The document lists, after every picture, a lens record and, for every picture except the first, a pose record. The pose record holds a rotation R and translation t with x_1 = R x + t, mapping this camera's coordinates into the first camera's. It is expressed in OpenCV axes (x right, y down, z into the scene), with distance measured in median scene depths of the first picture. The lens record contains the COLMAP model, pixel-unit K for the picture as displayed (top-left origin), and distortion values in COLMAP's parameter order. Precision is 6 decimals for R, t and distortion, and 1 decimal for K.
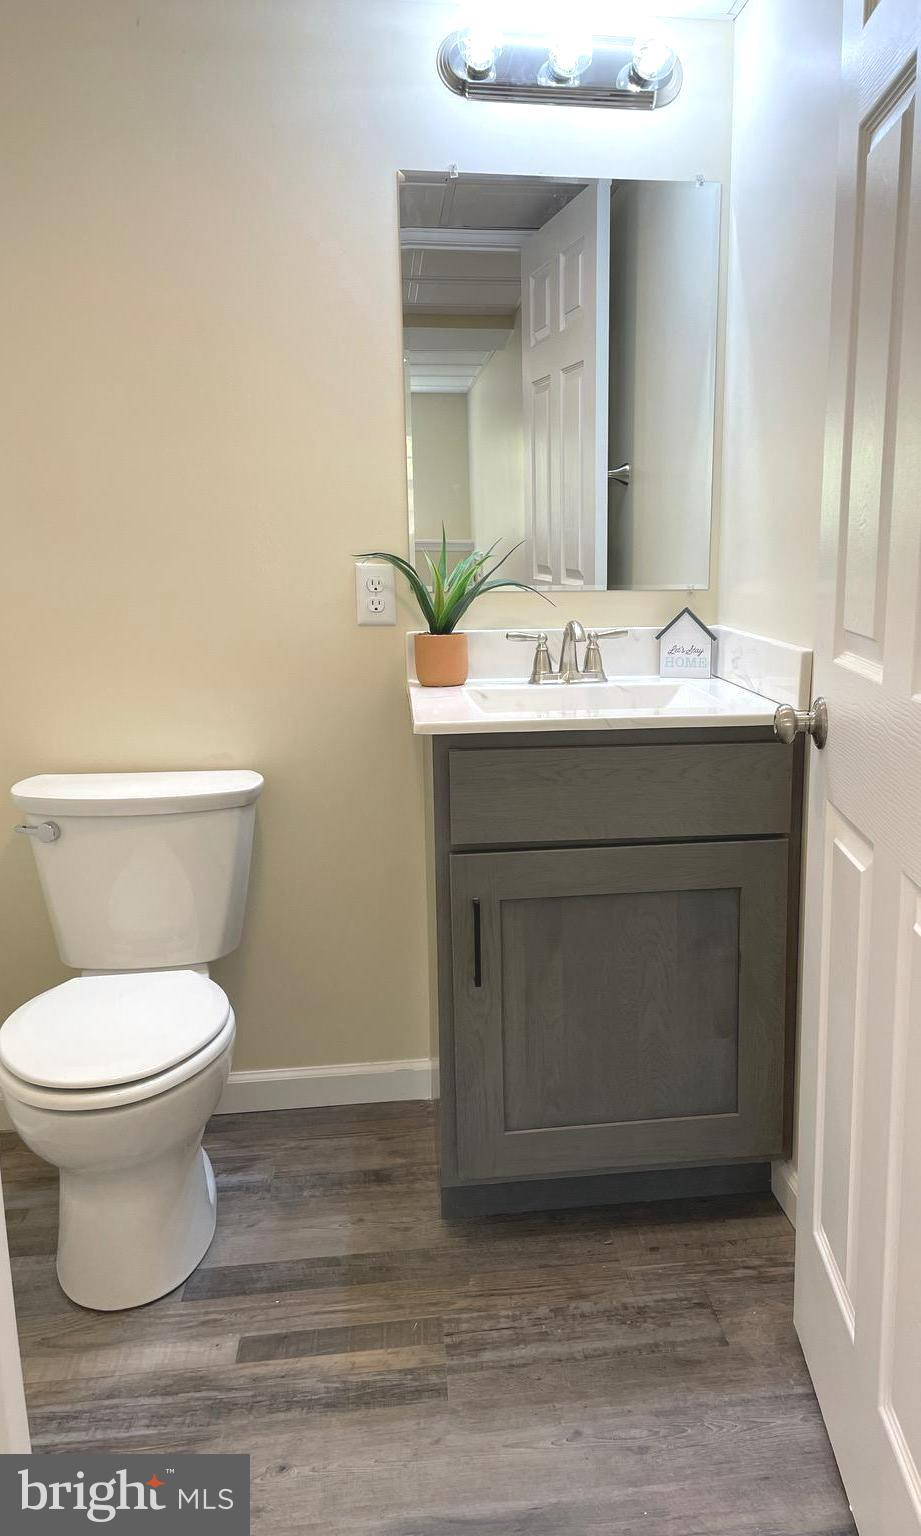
lens RADIAL K [[1170.1, 0, 541.3], [0, 1170.1, 768.7], [0, 0, 1]] dist [0.098835, -0.141348]
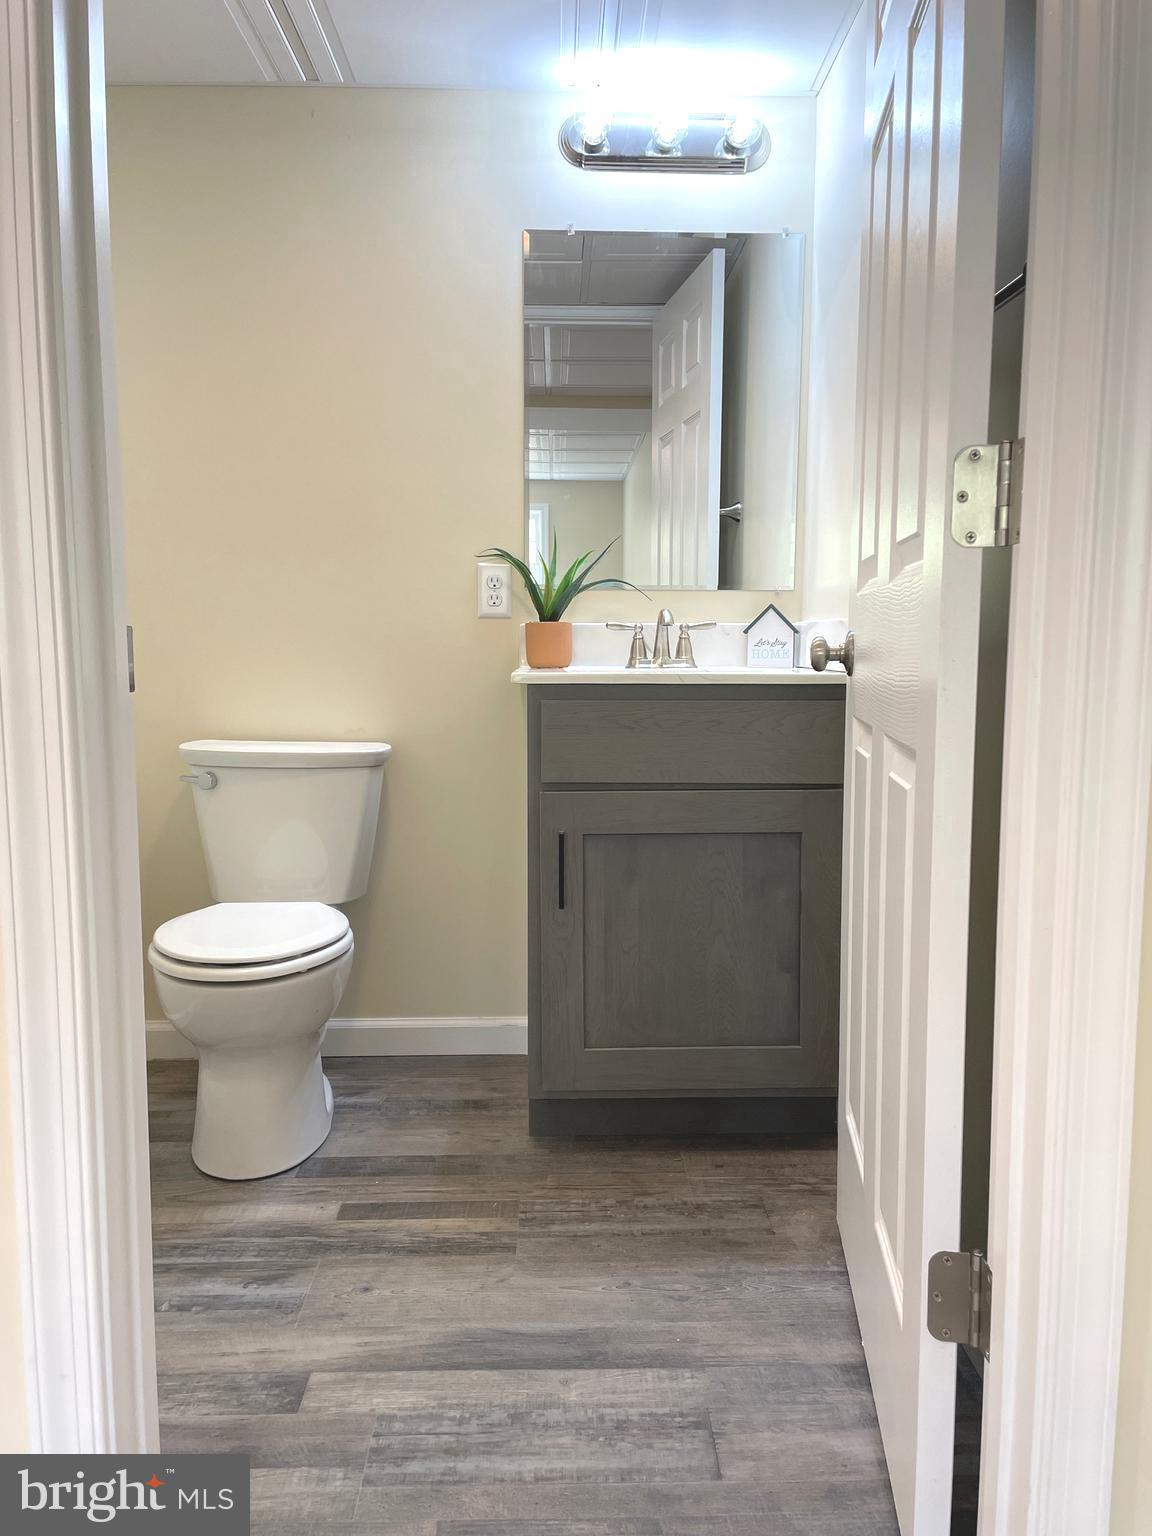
lens RADIAL K [[1167.2, 0, 576.0], [0, 1167.2, 768.0], [0, 0, 1]] dist [0.126412, -0.218664]
pose [[0.993937, 0.020232, -0.108075, 0.076307], [-0.029544, 0.995920, -0.085269, 0.140439], [0.105909, 0.087945, 0.990479, -0.123619]]
